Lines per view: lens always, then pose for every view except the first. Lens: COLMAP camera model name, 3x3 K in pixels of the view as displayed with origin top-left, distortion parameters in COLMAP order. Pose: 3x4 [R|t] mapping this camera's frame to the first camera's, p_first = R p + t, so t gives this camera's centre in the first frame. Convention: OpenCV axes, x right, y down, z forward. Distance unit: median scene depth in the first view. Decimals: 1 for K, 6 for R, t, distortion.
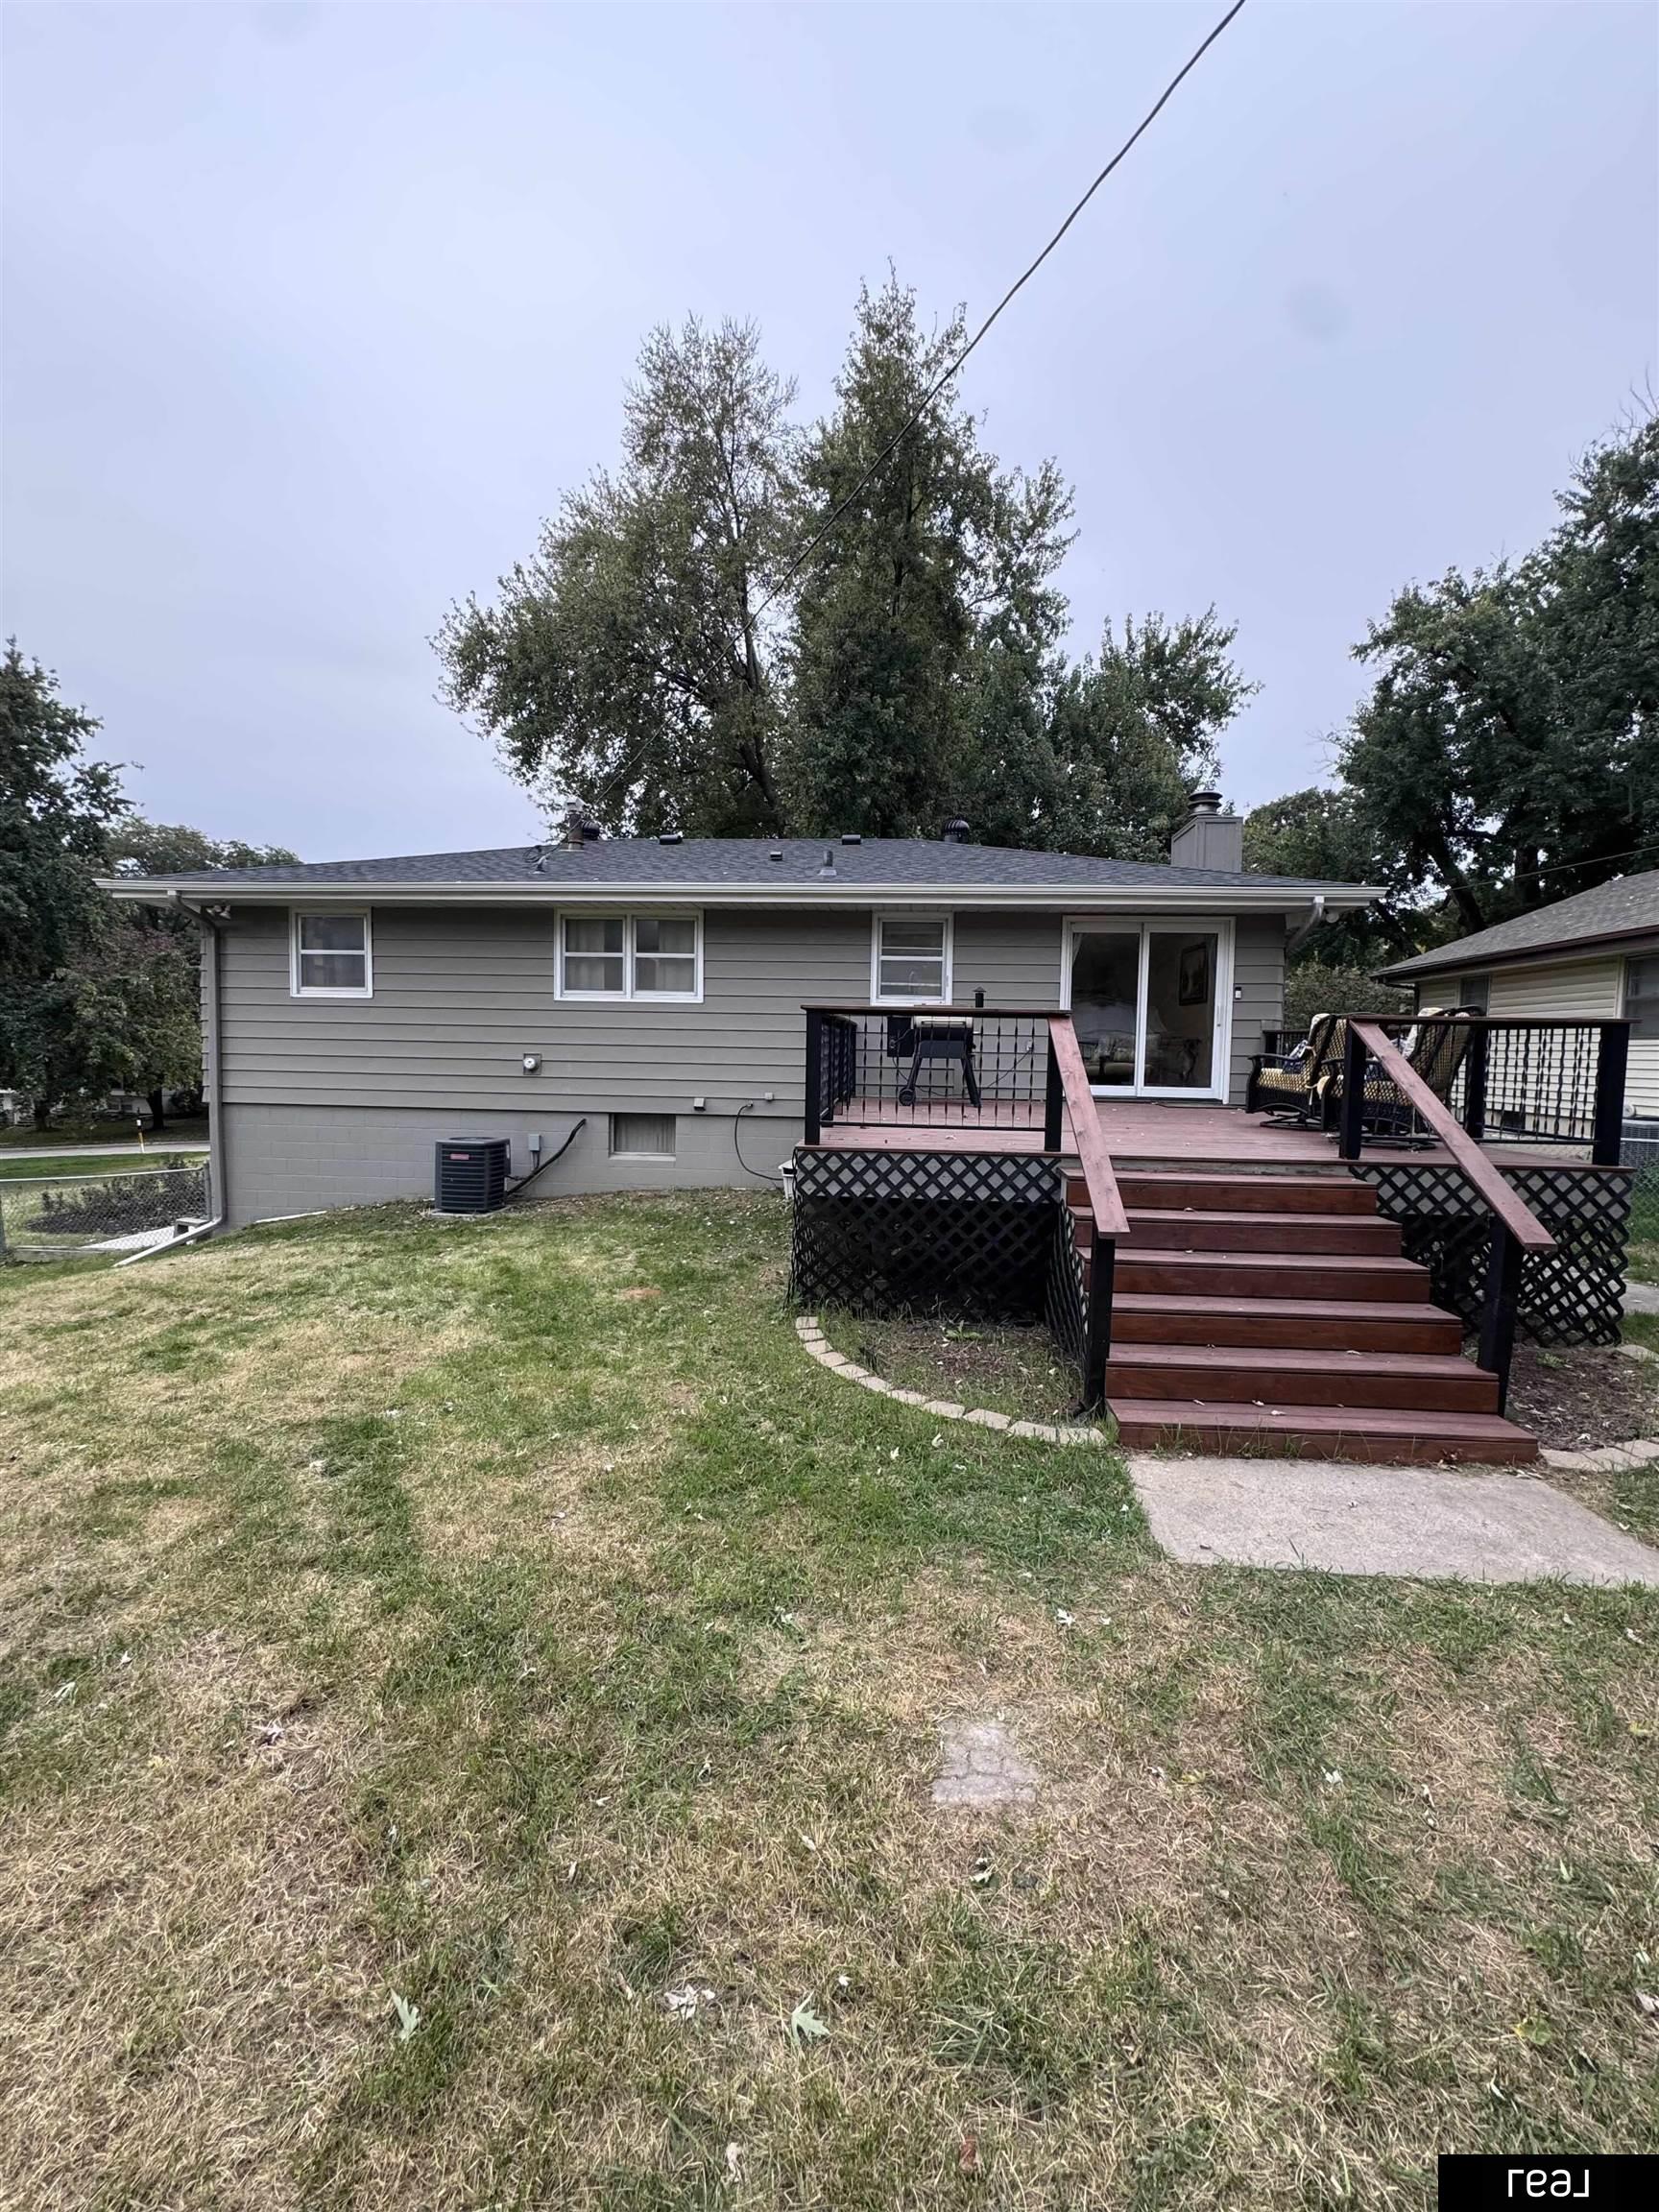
lens RADIAL K [[881.1, 0, 822.2], [0, 881.1, 1105.8], [0, 0, 1]] dist [-0.003670, 0.000740]
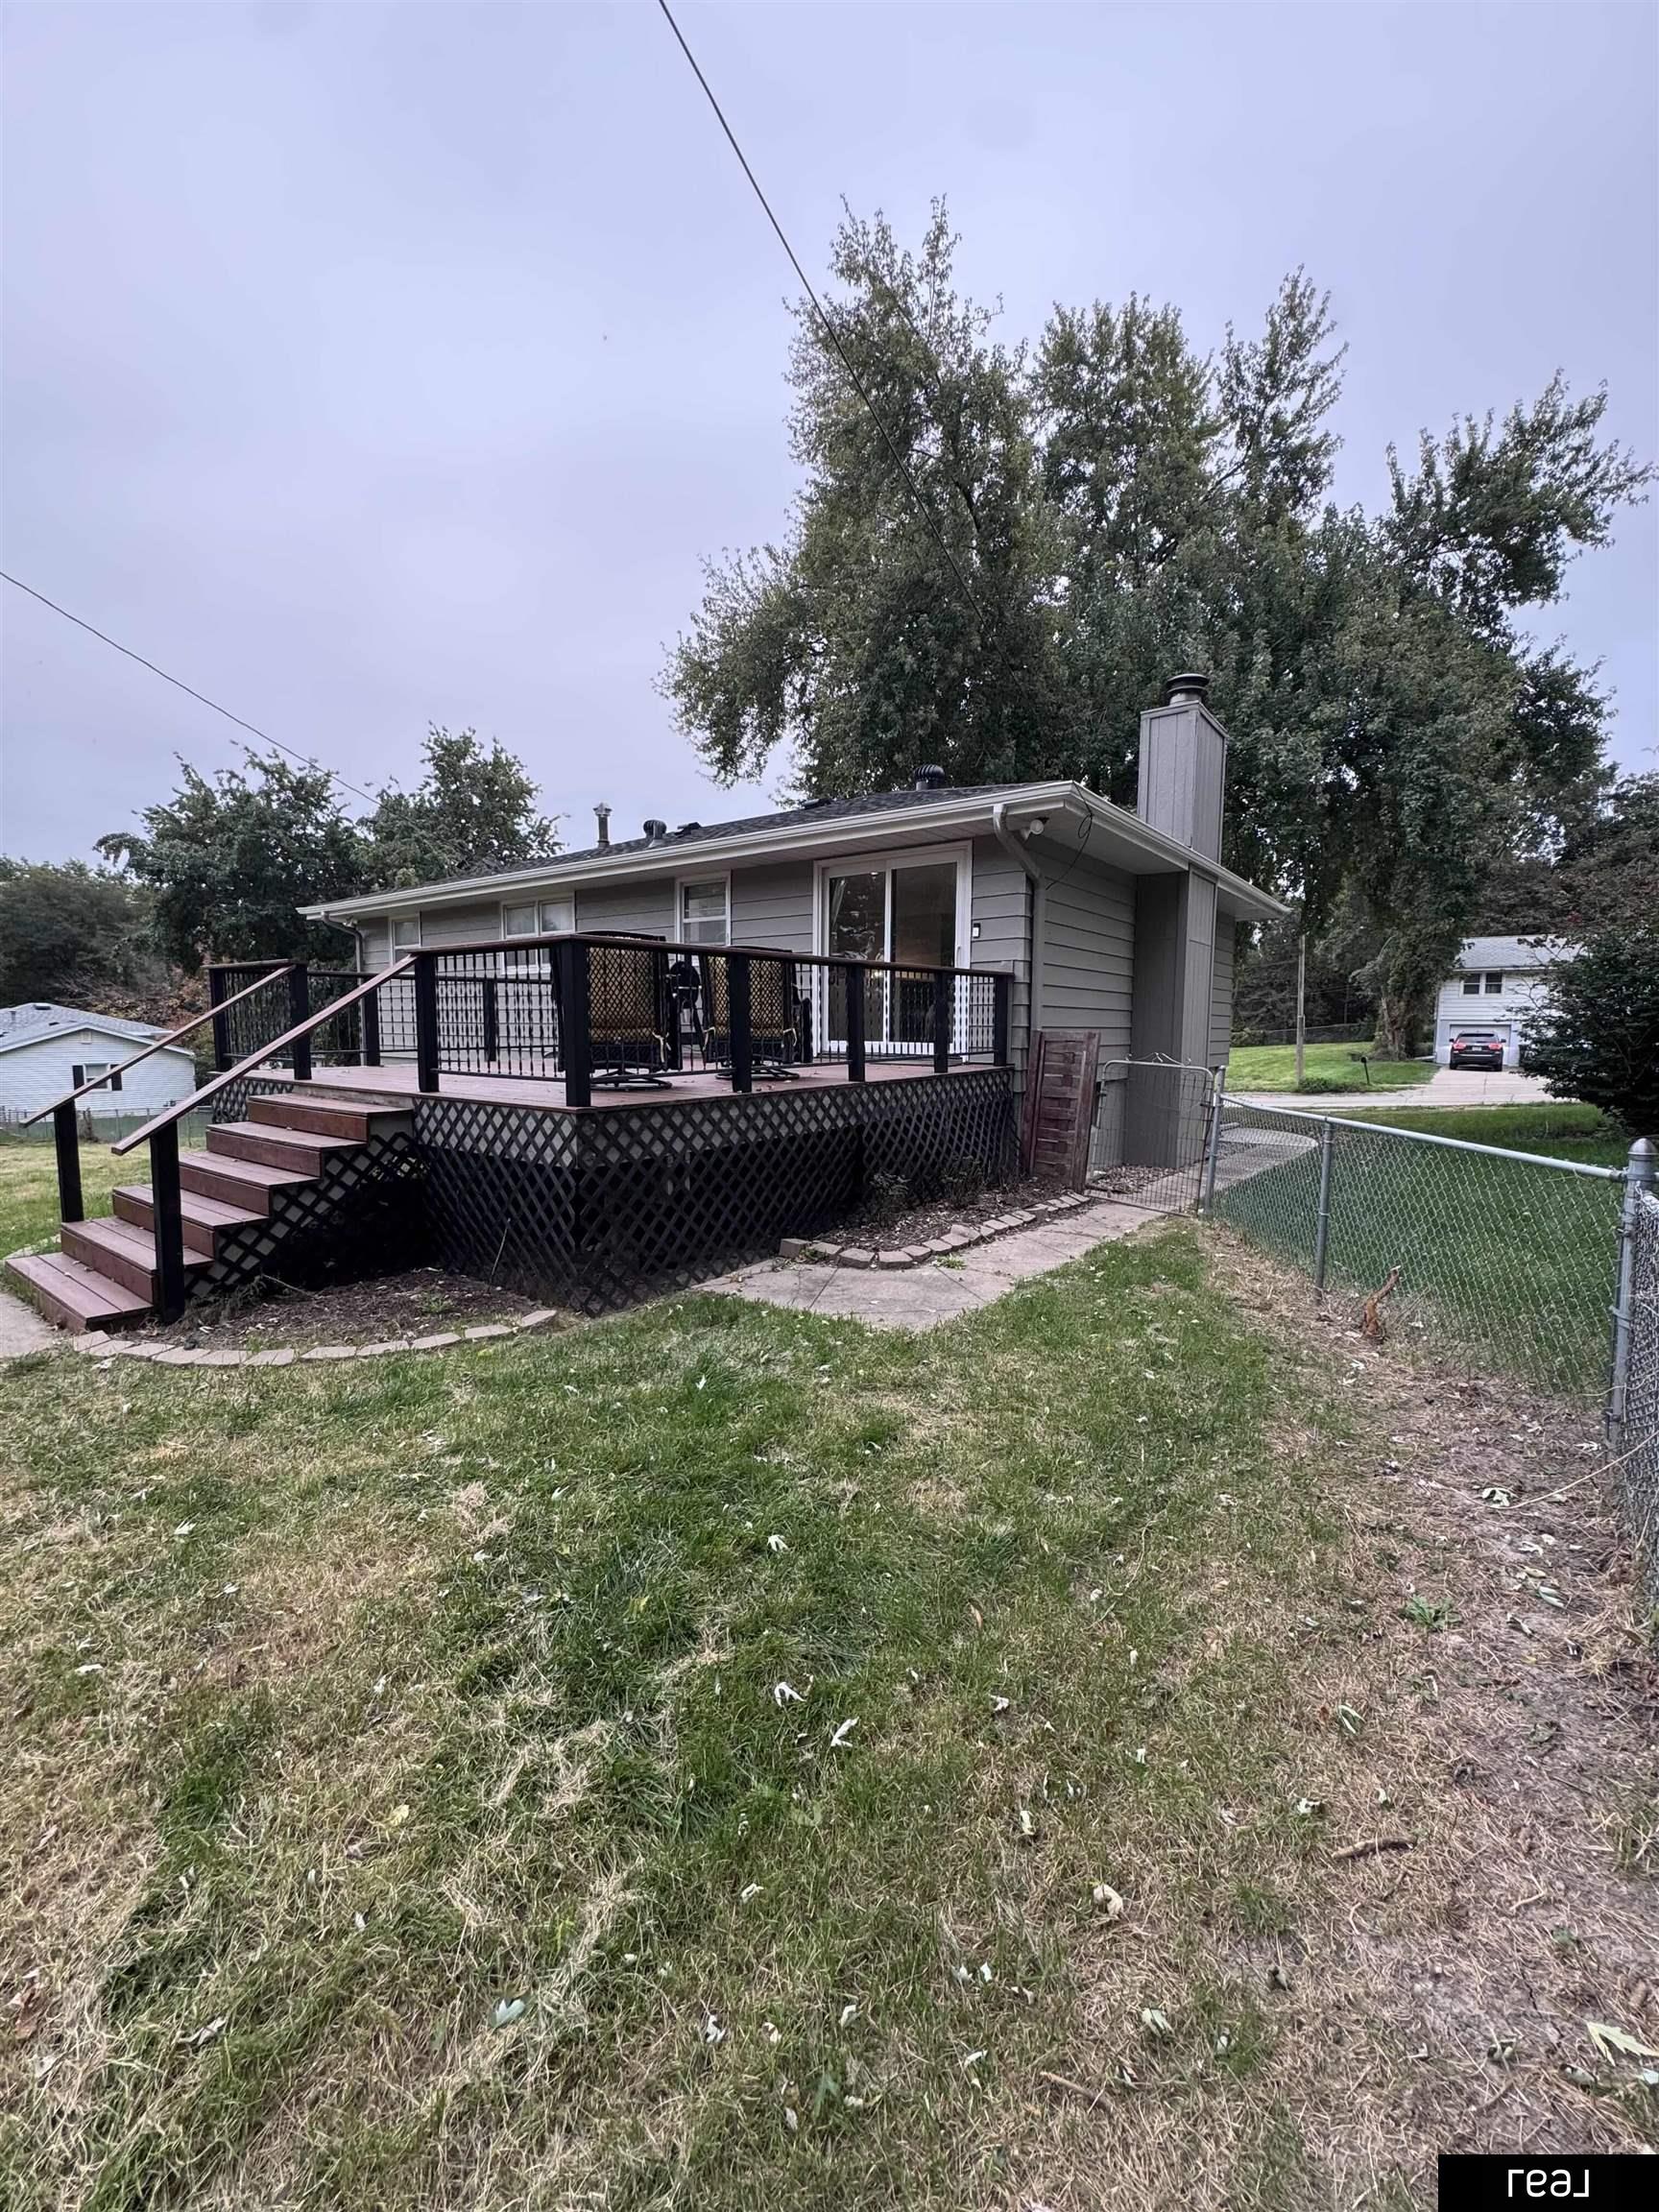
lens RADIAL K [[881.1, 0, 824.4], [0, 881.1, 1105.2], [0, 0, 1]] dist [-0.003670, 0.000740]
pose [[0.841362, 0.037777, -0.539150, 0.401394], [-0.027105, 0.999248, 0.027718, 0.008765], [0.539792, -0.008707, 0.841753, 0.108112]]
